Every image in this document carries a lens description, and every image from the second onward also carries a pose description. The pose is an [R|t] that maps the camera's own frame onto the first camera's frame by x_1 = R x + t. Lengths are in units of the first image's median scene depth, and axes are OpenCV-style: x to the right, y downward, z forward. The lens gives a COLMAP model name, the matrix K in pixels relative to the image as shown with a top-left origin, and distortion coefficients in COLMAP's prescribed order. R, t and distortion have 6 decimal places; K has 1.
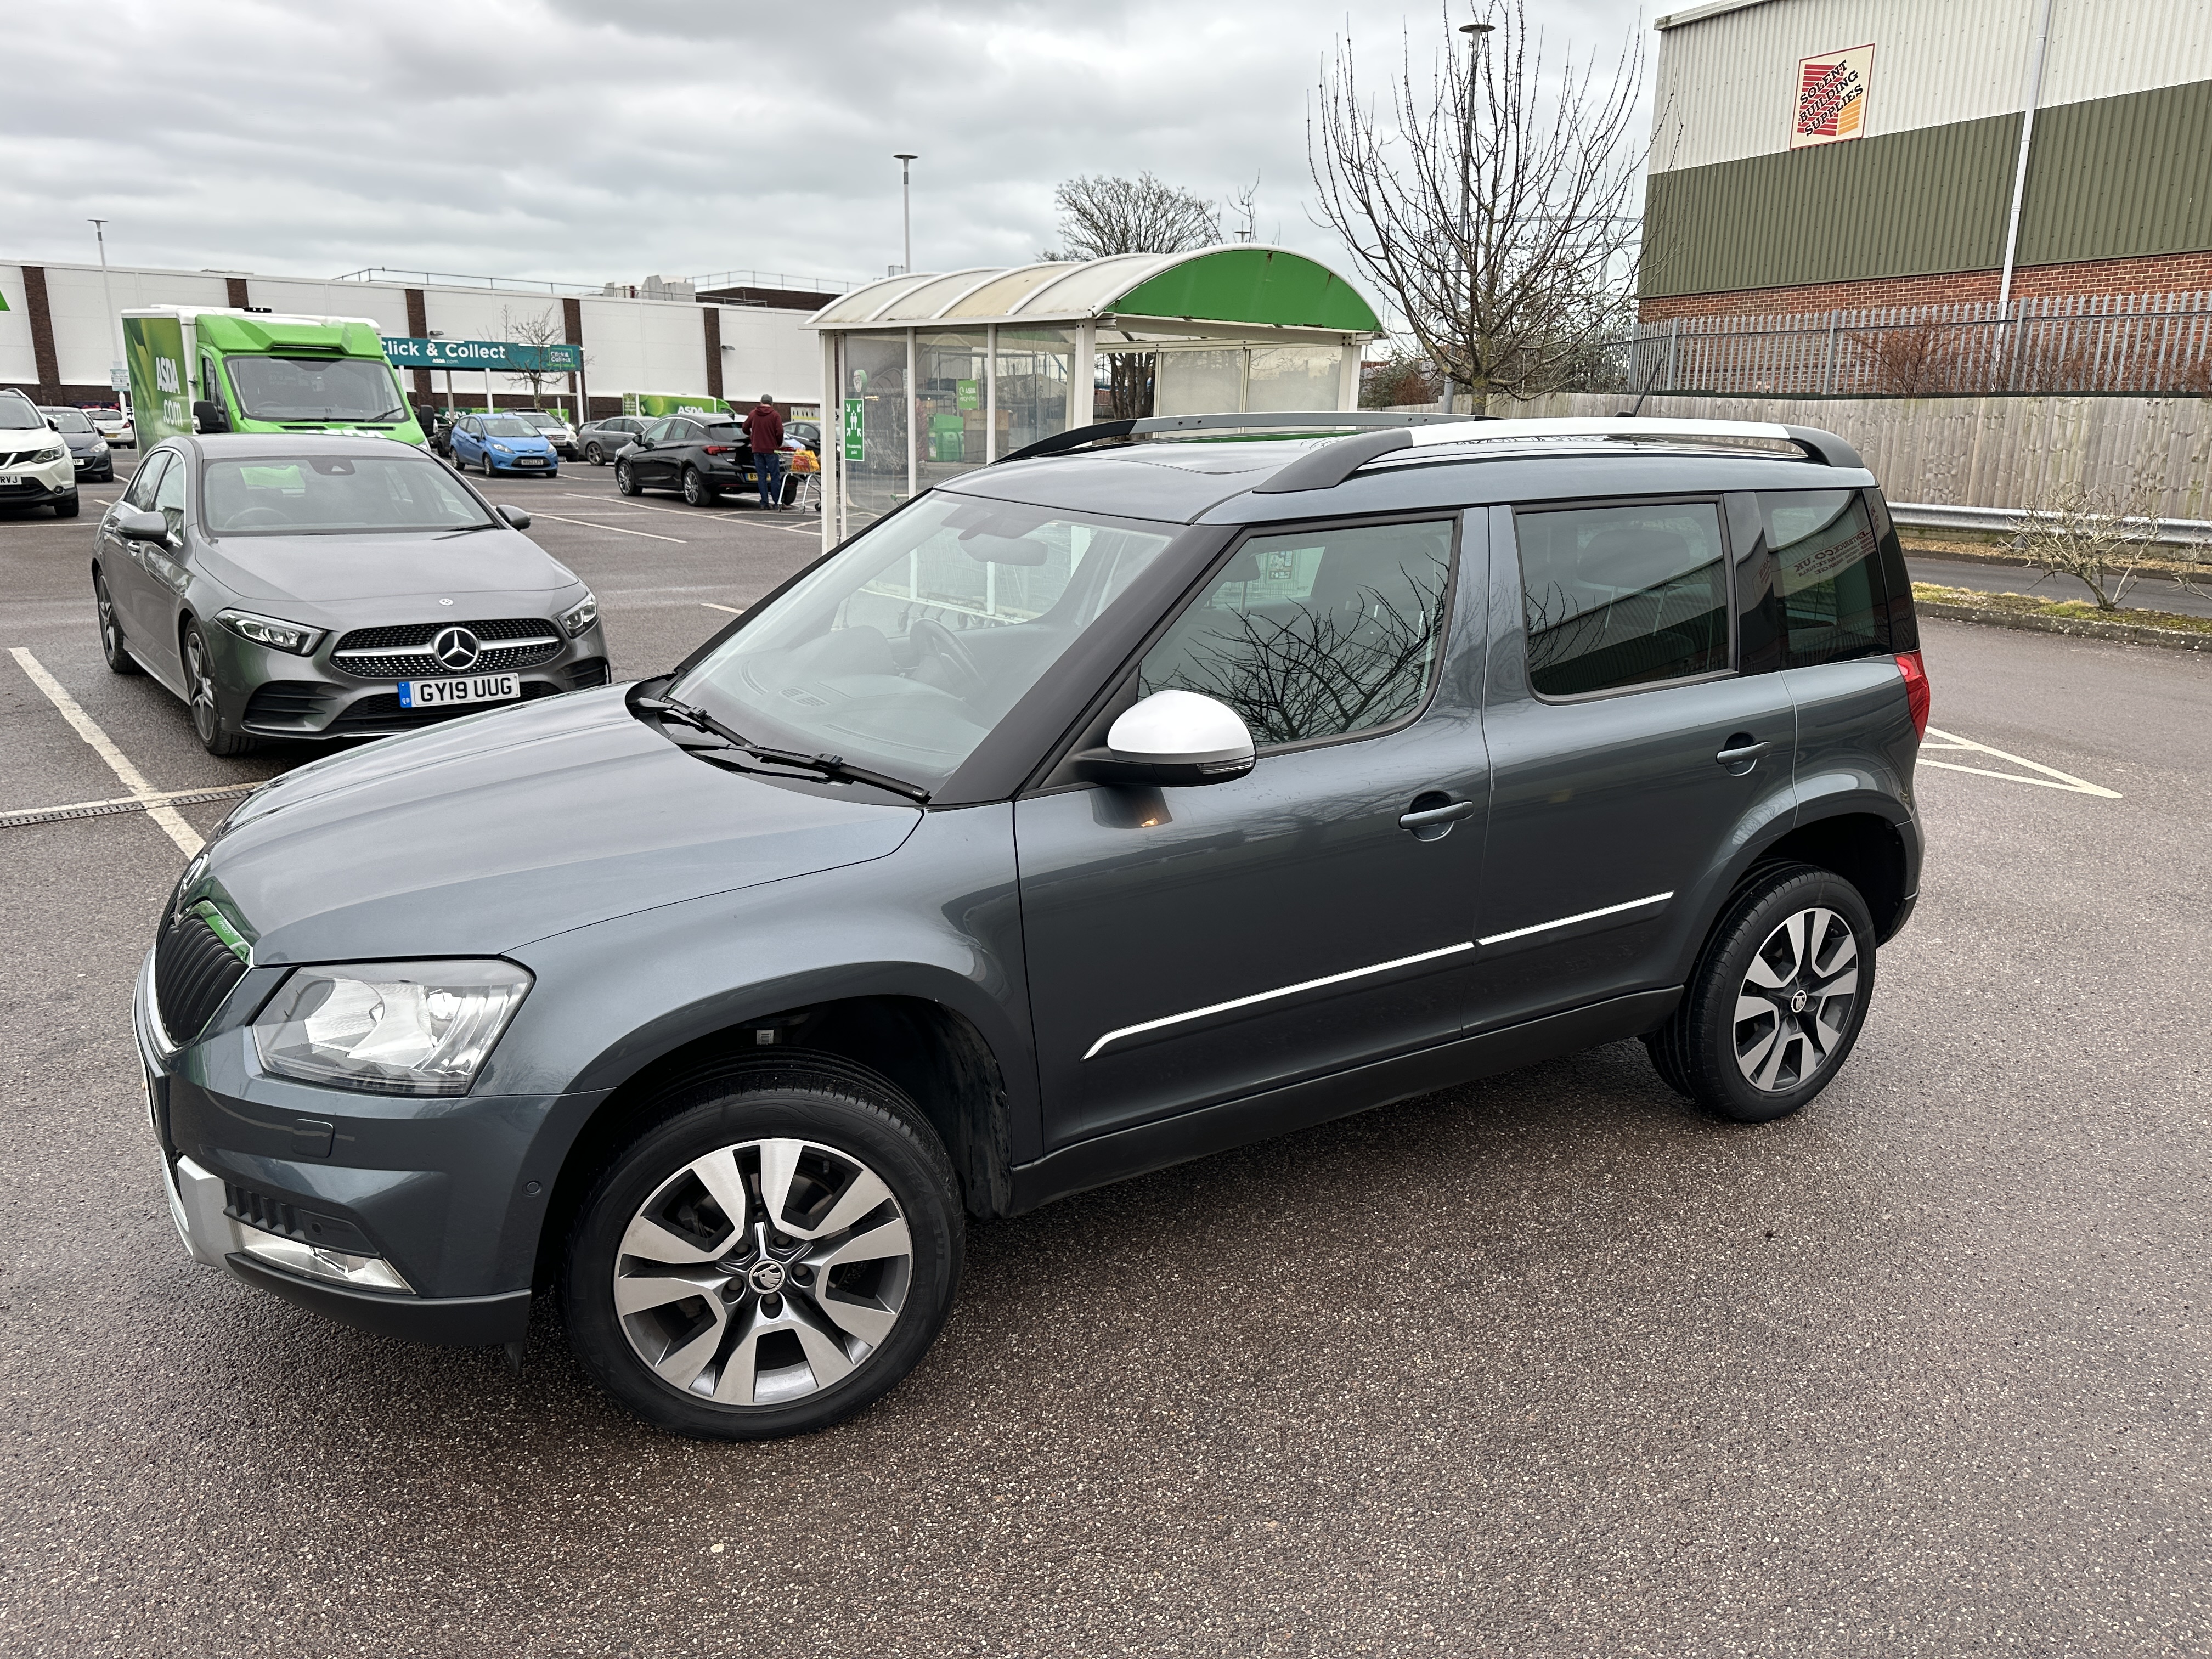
lens RADIAL K [[1511.1, 0, 1166.7], [0, 1511.1, 824.3], [0, 0, 1]] dist [0.048942, -0.083940]
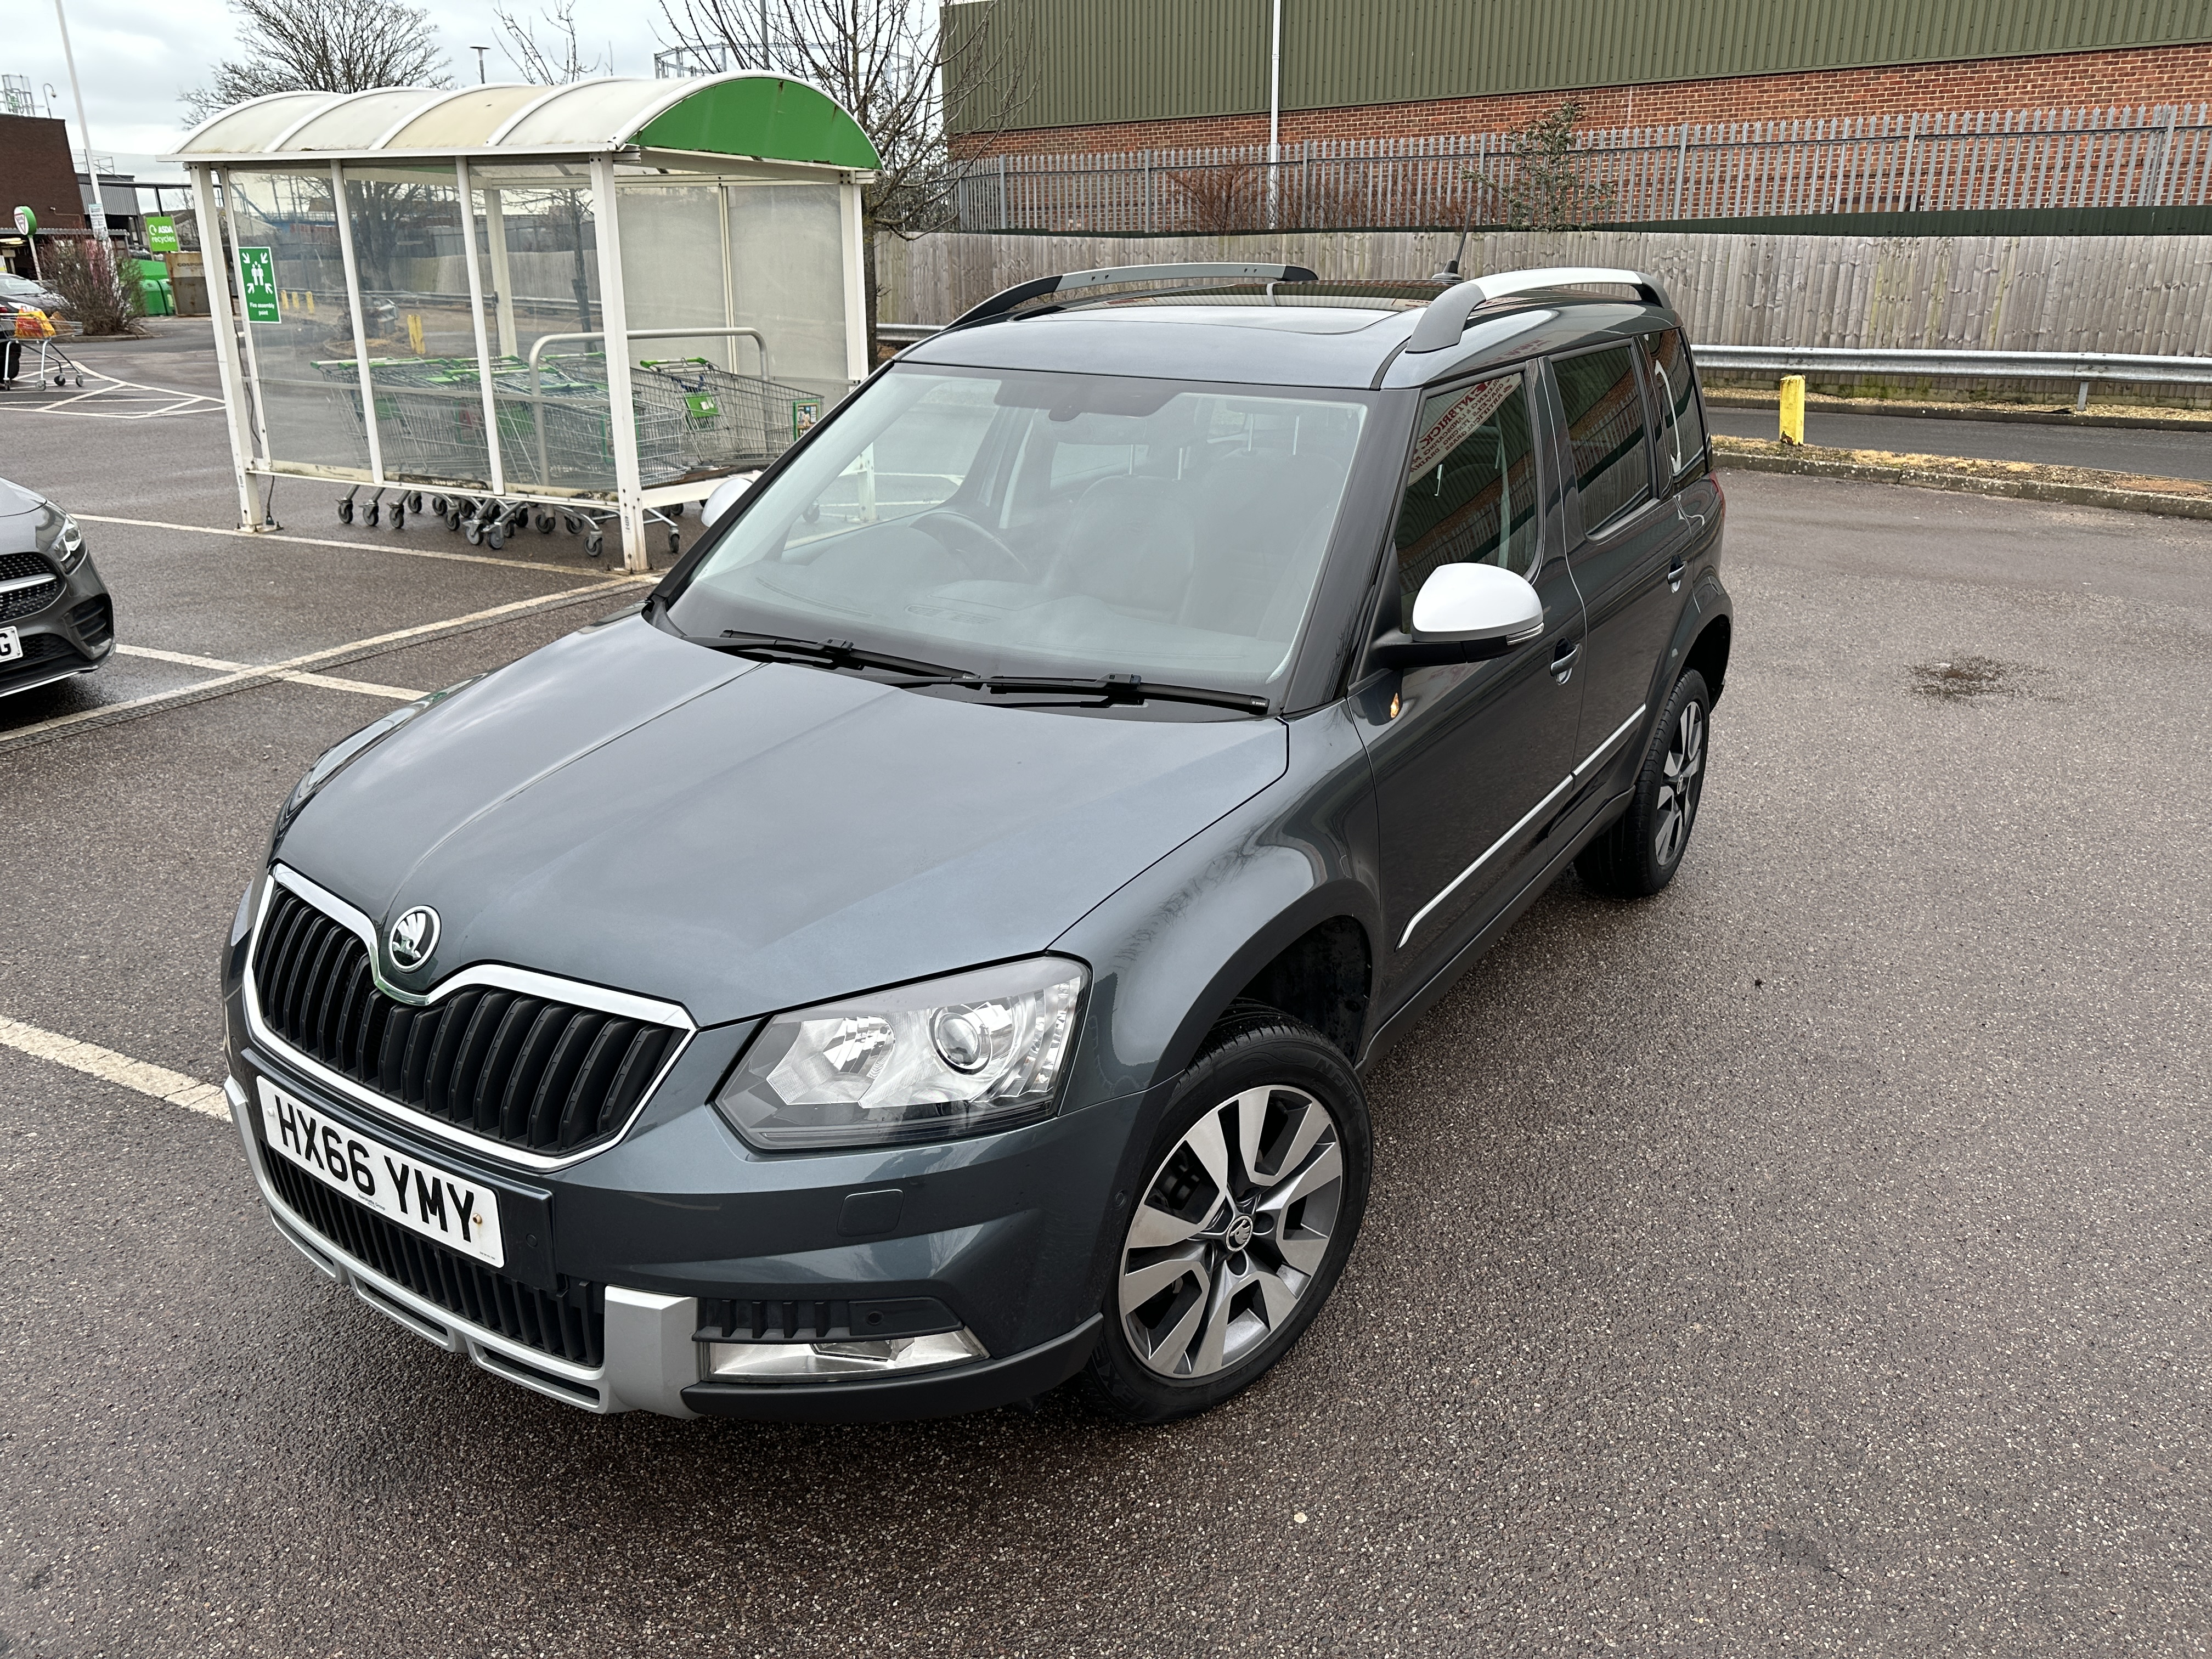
lens RADIAL K [[1504.0, 0, 1101.9], [0, 1504.0, 825.9], [0, 0, 1]] dist [0.000975, -0.006860]
pose [[0.903856, -0.163154, 0.395507, -0.179061], [0.122461, 0.984413, 0.126228, -0.020626], [-0.409937, -0.065658, 0.909748, 0.056011]]
